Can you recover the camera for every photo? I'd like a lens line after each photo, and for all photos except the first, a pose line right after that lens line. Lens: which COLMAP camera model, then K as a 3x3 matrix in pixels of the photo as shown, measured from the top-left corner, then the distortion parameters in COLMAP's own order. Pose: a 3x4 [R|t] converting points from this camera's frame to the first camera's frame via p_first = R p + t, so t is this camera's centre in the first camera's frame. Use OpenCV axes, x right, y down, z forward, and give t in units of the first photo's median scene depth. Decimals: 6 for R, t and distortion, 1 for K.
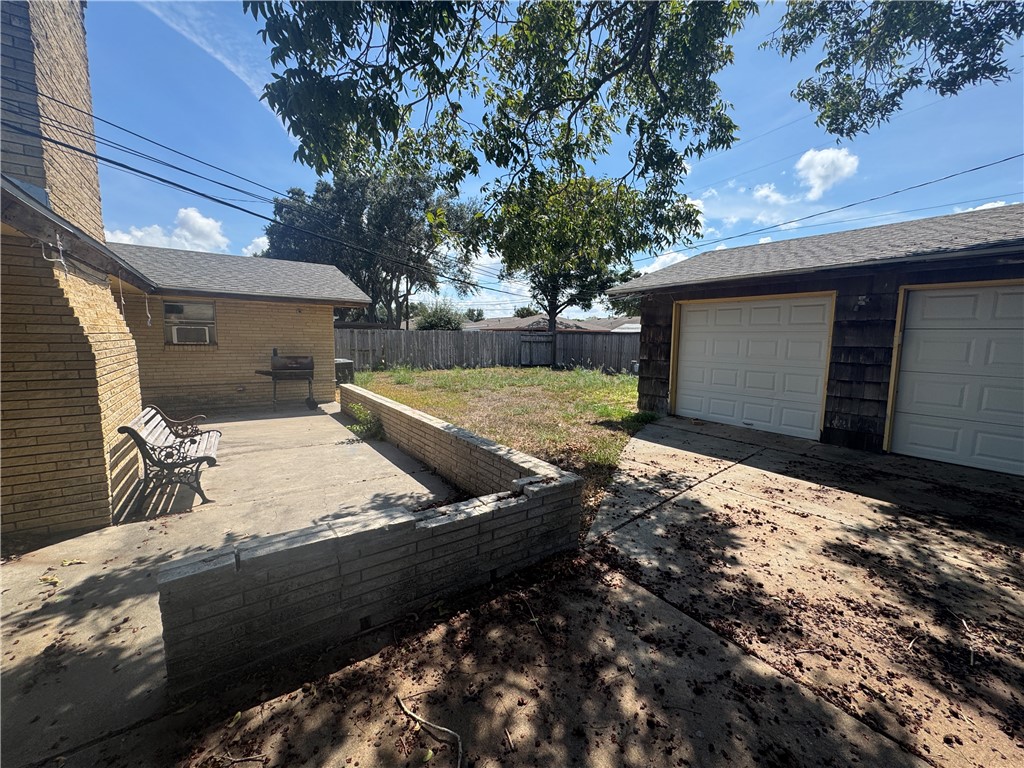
lens RADIAL K [[408.8, 0, 509.8], [0, 408.8, 383.4], [0, 0, 1]] dist [-0.001098, -0.000282]
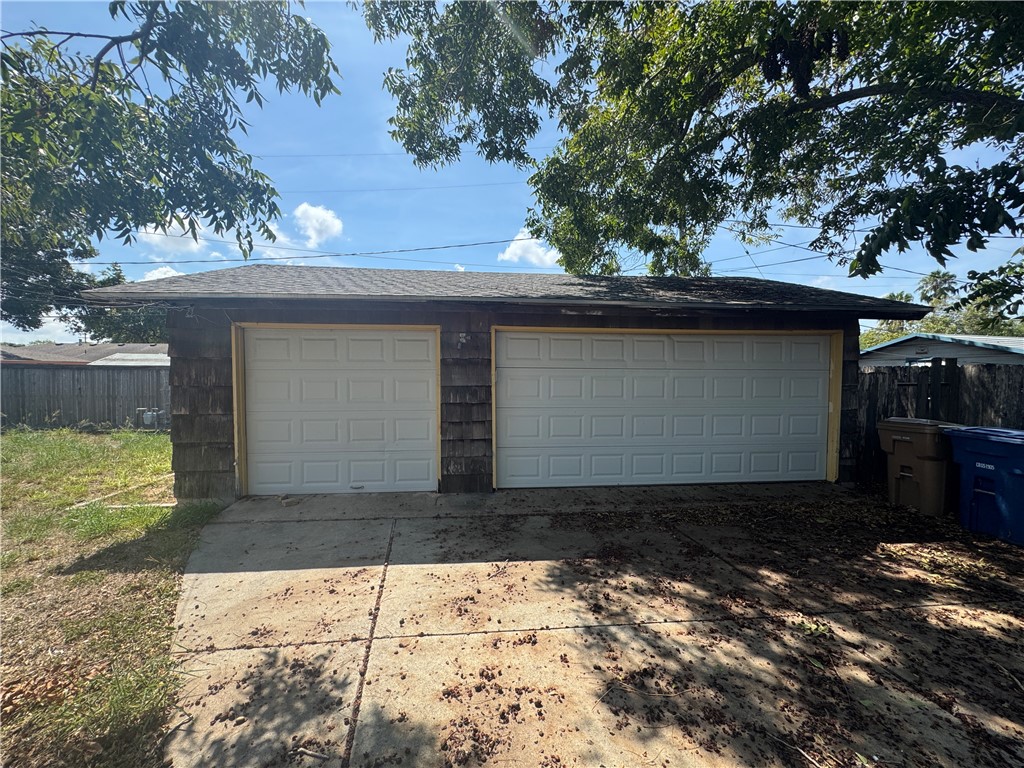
lens RADIAL K [[408.8, 0, 512.1], [0, 408.8, 388.3], [0, 0, 1]] dist [-0.001098, -0.000282]
pose [[0.498302, -0.045698, 0.865798, 0.079285], [0.103220, 0.994635, -0.006909, -0.063958], [-0.860837, 0.092810, 0.500345, 0.414418]]
